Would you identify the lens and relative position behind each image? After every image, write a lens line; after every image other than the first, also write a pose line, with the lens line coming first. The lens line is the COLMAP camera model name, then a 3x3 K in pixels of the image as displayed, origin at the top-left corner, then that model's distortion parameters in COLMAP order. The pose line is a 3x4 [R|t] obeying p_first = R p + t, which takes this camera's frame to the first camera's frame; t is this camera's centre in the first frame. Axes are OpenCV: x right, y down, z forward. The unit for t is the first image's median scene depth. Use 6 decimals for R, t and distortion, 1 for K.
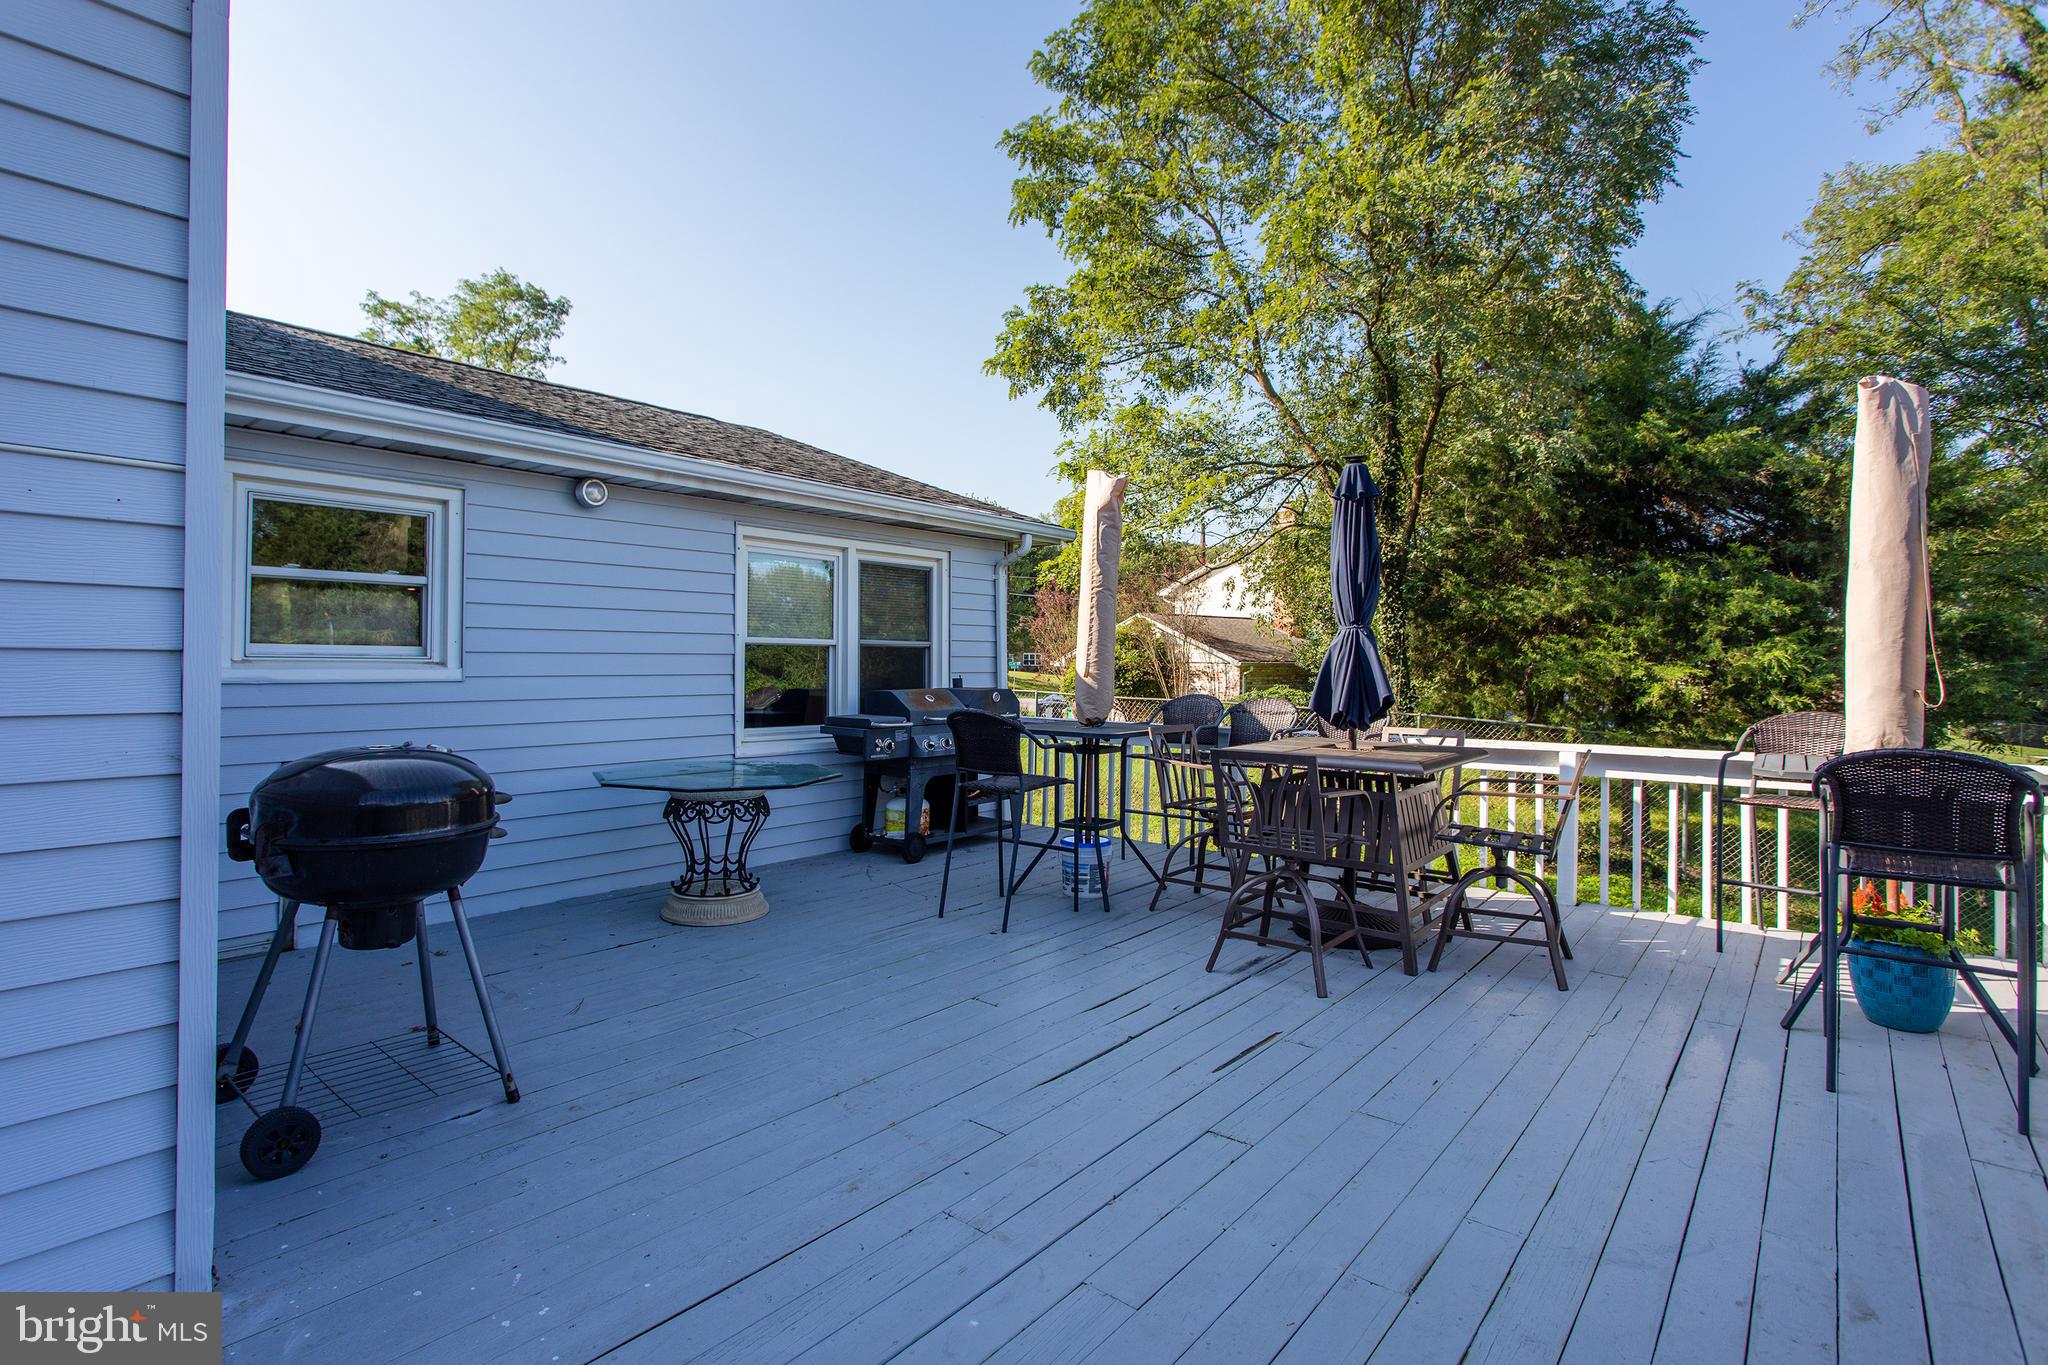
lens RADIAL K [[985.0, 0, 1064.9], [0, 985.0, 663.1], [0, 0, 1]] dist [-0.017762, 0.003617]
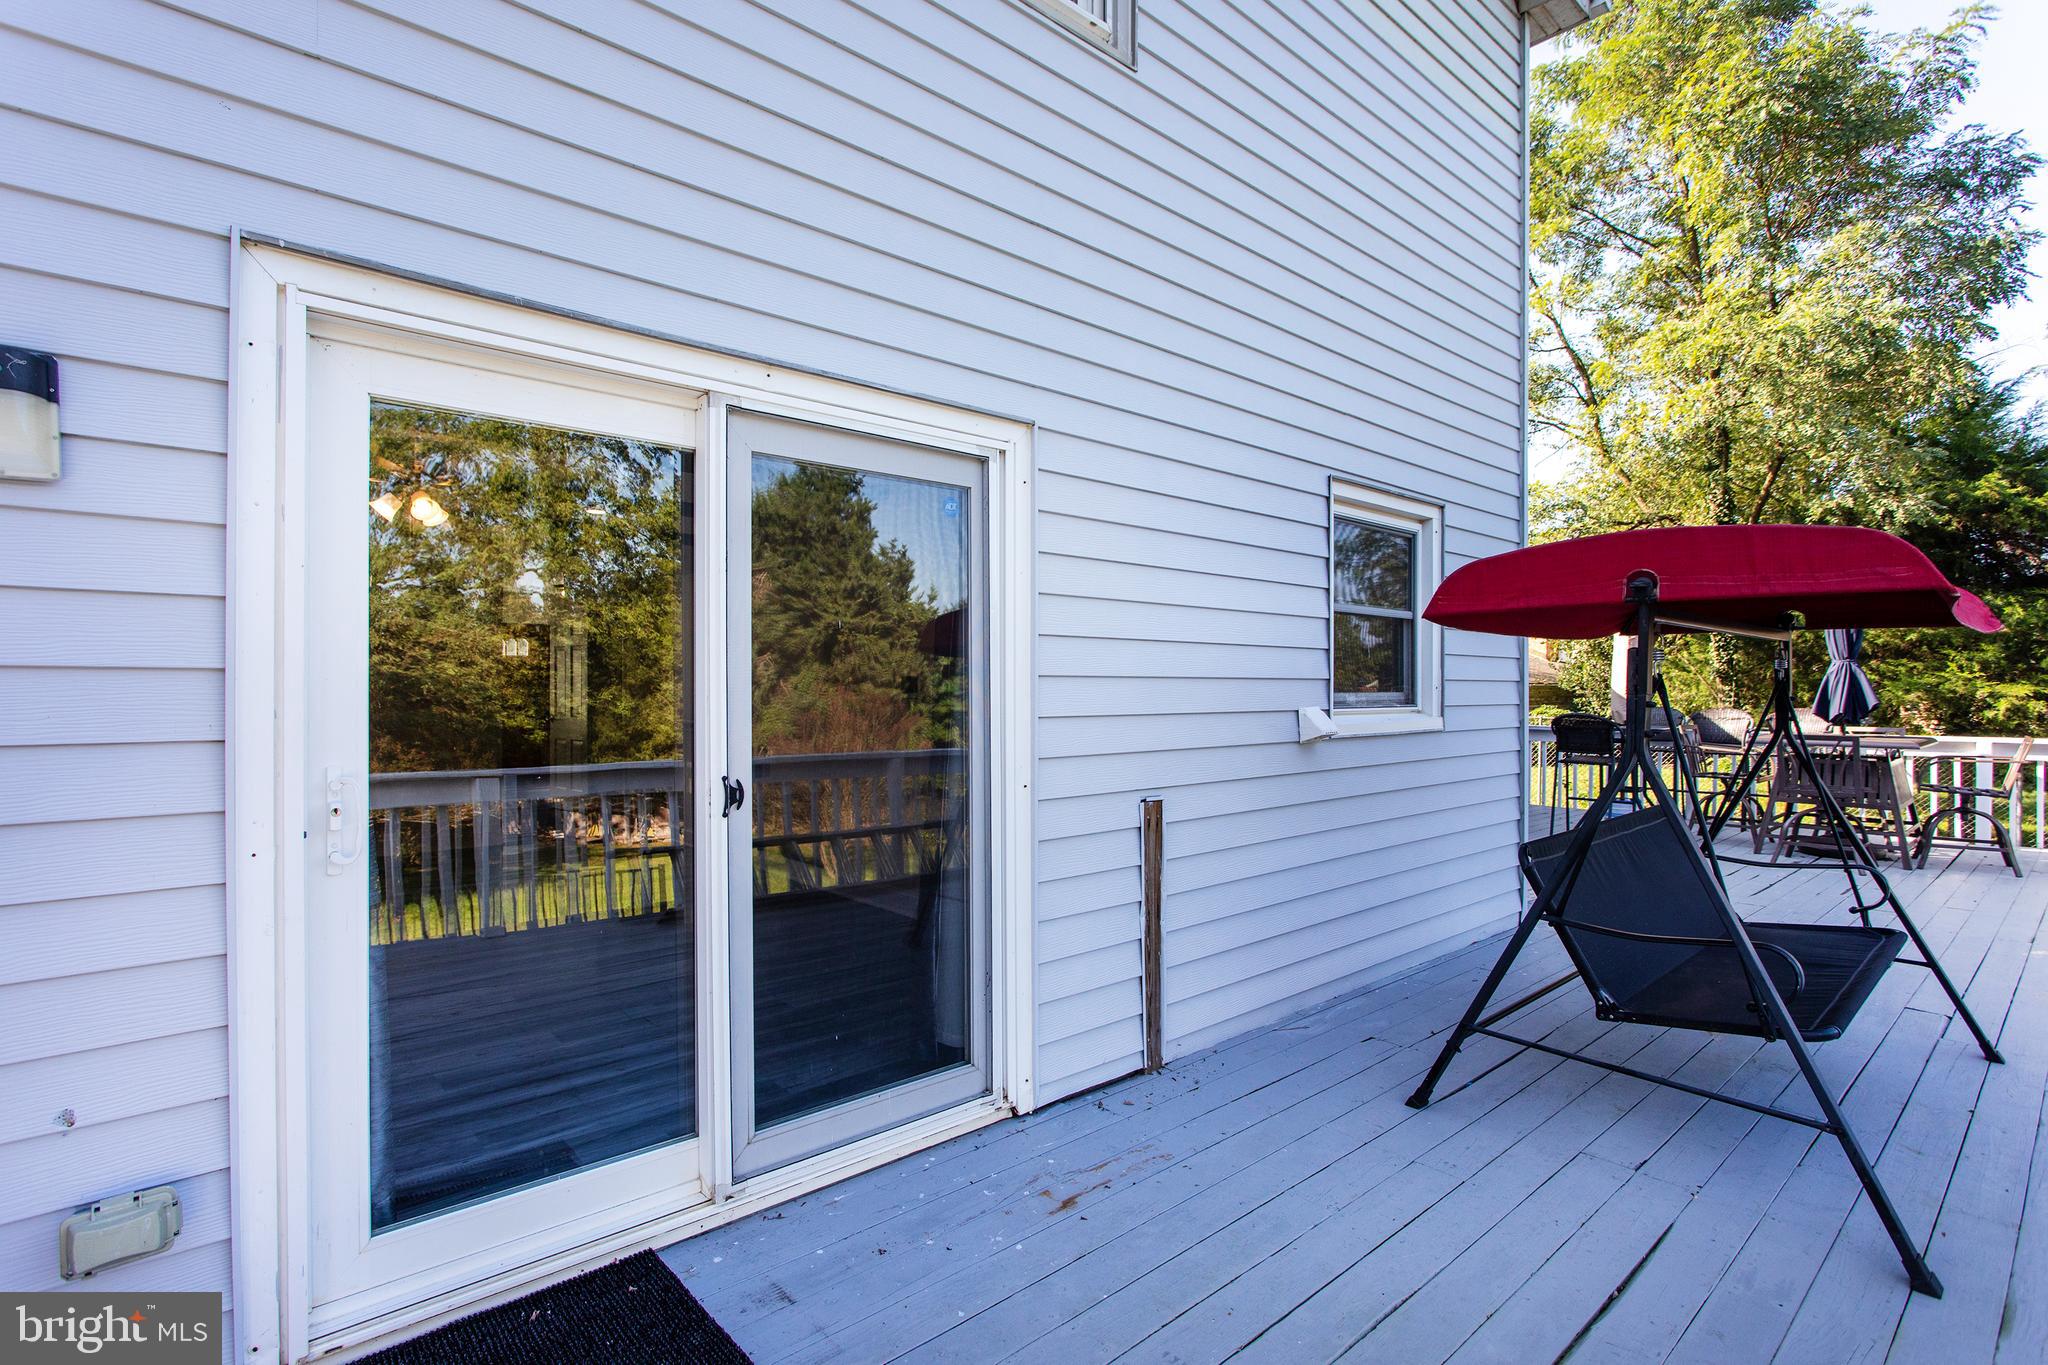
lens RADIAL K [[985.0, 0, 1039.2], [0, 985.0, 685.8], [0, 0, 1]] dist [-0.017762, 0.003617]
pose [[0.984369, -0.006686, -0.175991, -0.339438], [0.006313, 0.999976, -0.002681, -0.000167], [0.176005, 0.001528, 0.984388, -0.373019]]
